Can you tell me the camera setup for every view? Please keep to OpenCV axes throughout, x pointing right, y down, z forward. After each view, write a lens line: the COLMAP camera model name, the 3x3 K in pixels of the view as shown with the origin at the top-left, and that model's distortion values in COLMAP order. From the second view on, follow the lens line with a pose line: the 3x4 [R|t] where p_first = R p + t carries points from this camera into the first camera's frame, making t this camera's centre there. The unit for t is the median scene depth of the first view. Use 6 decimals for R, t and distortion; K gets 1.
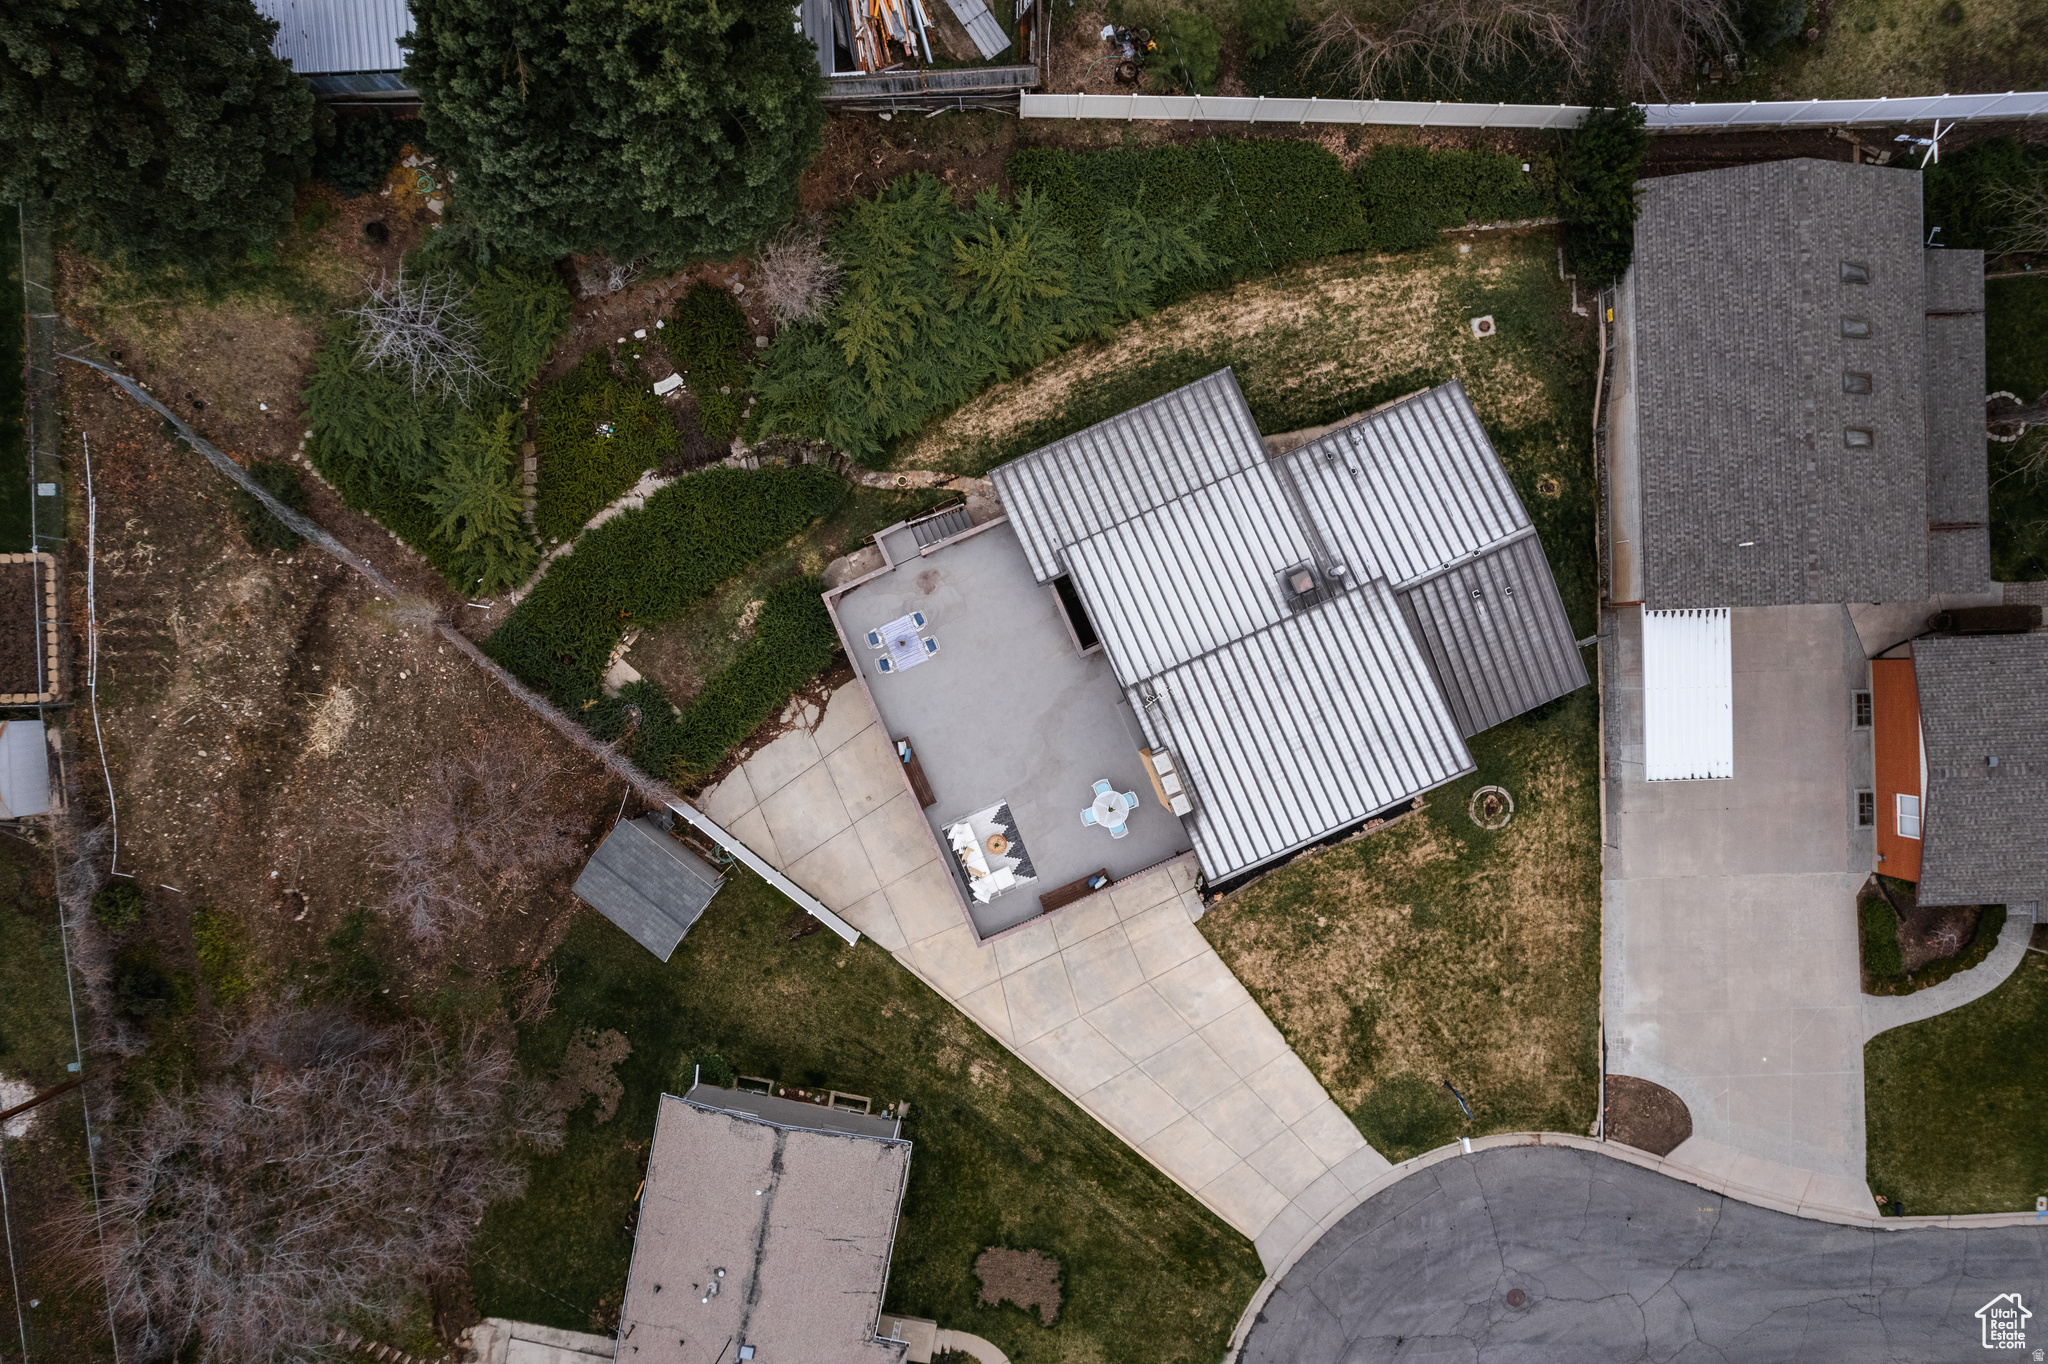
lens RADIAL K [[1335.8, 0, 1024.0], [0, 1335.8, 682.0], [0, 0, 1]] dist [-0.056371, 0.036449]
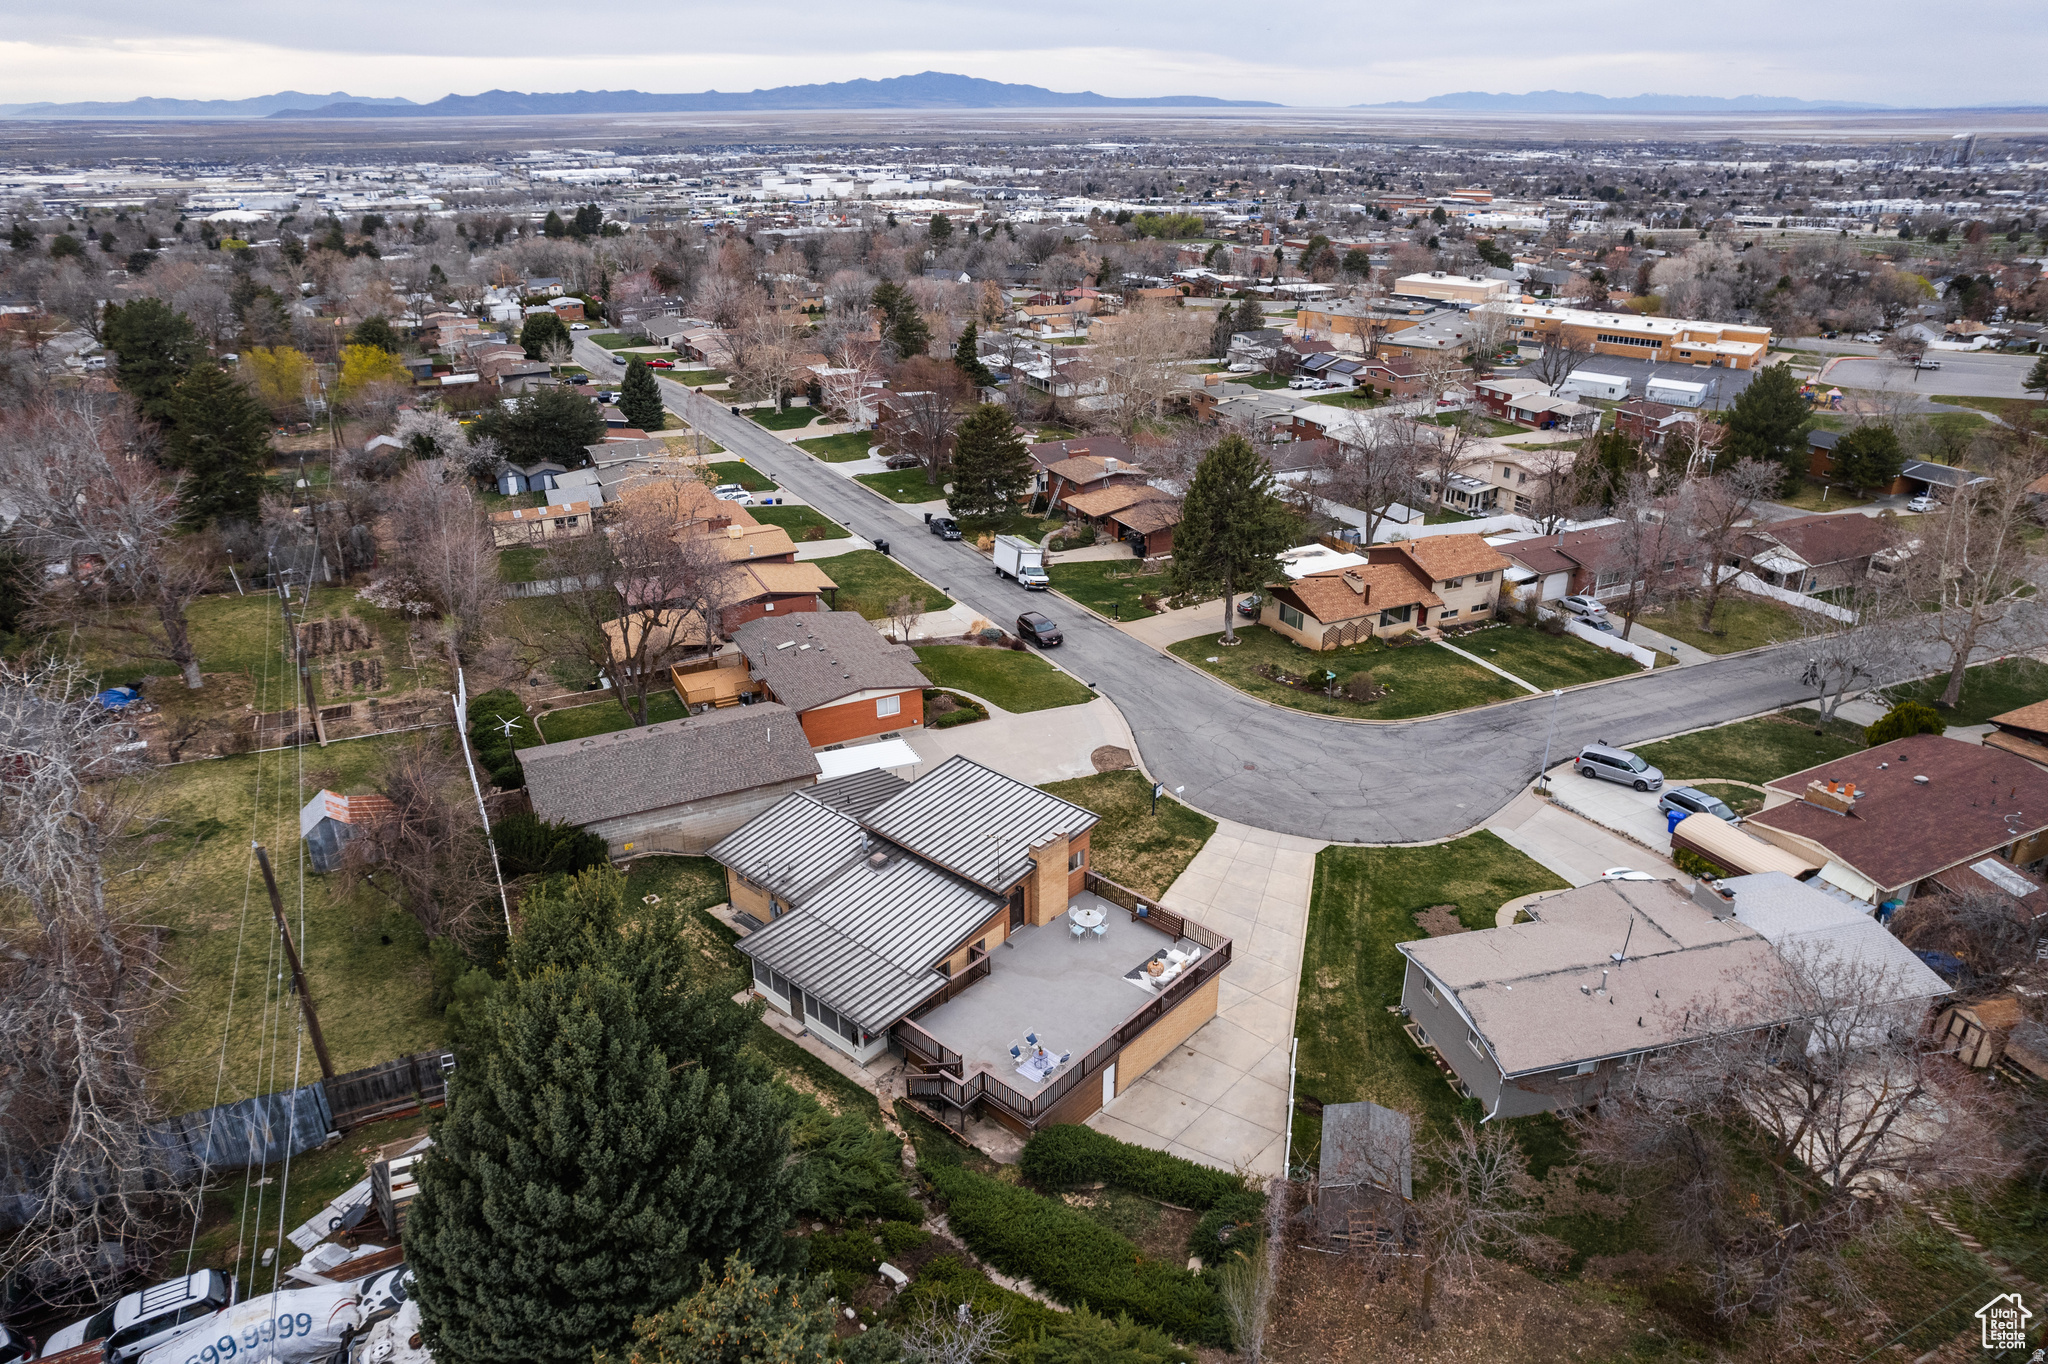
lens RADIAL K [[1304.4, 0, 1024.0], [0, 1304.4, 682.0], [0, 0, 1]] dist [-0.085986, 0.075489]
pose [[-0.413905, -0.375968, 0.829054, -0.809798], [0.910230, -0.183771, 0.371094, -0.361643], [0.012837, 0.908227, 0.418281, 0.237241]]
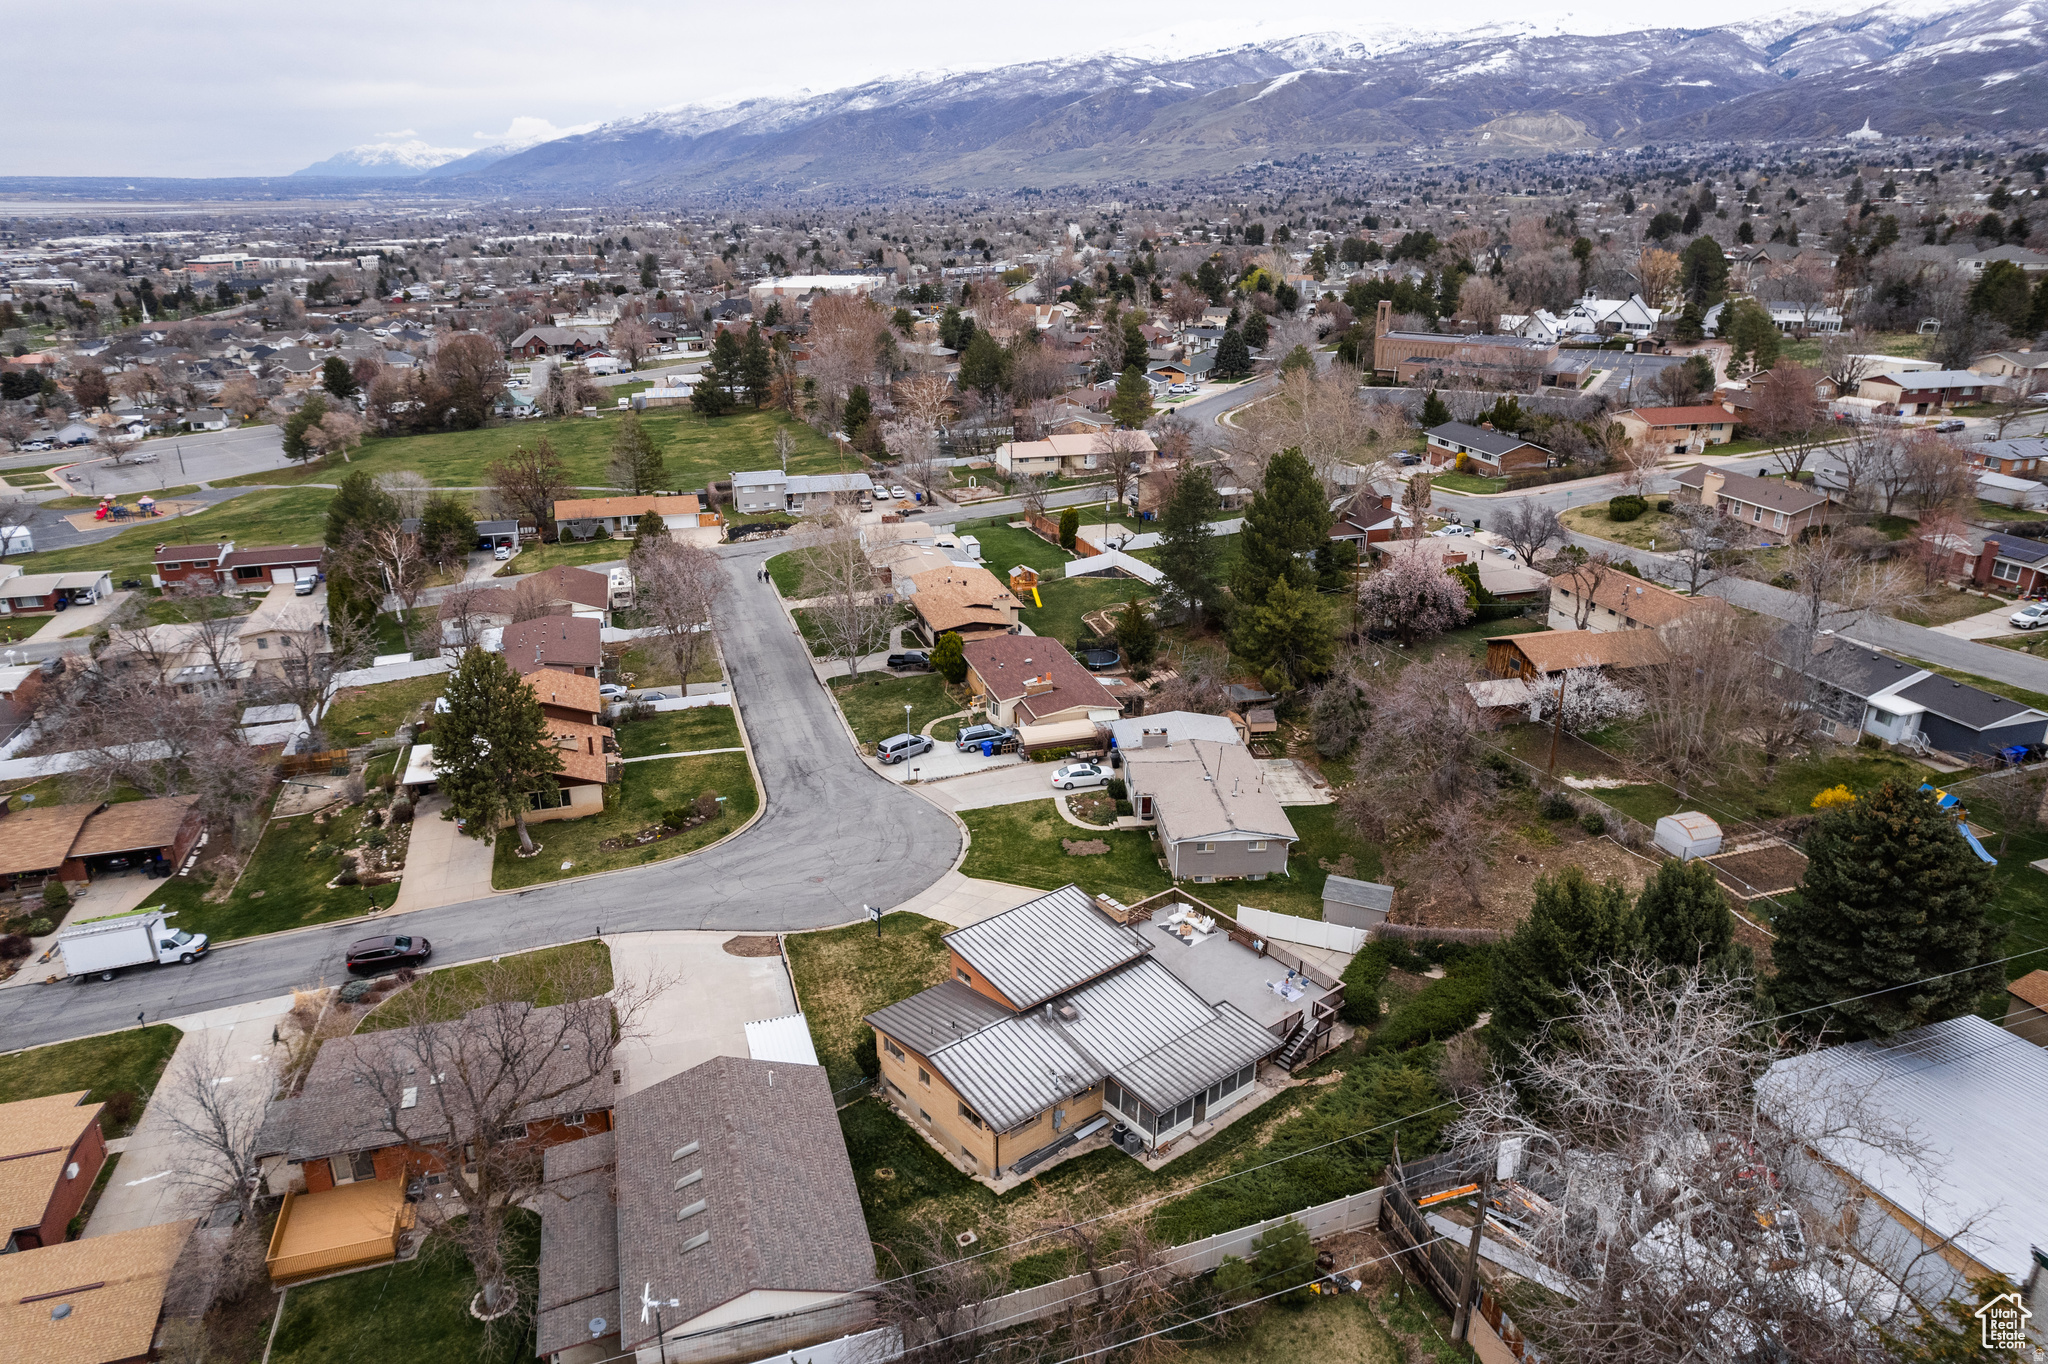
lens RADIAL K [[1304.4, 0, 1024.0], [0, 1304.4, 682.0], [0, 0, 1]] dist [-0.085986, 0.075489]
pose [[-0.964738, 0.085033, -0.249098, 0.530760], [-0.262871, -0.359372, 0.895405, -1.120927], [-0.013380, 0.929312, 0.369053, 0.087562]]
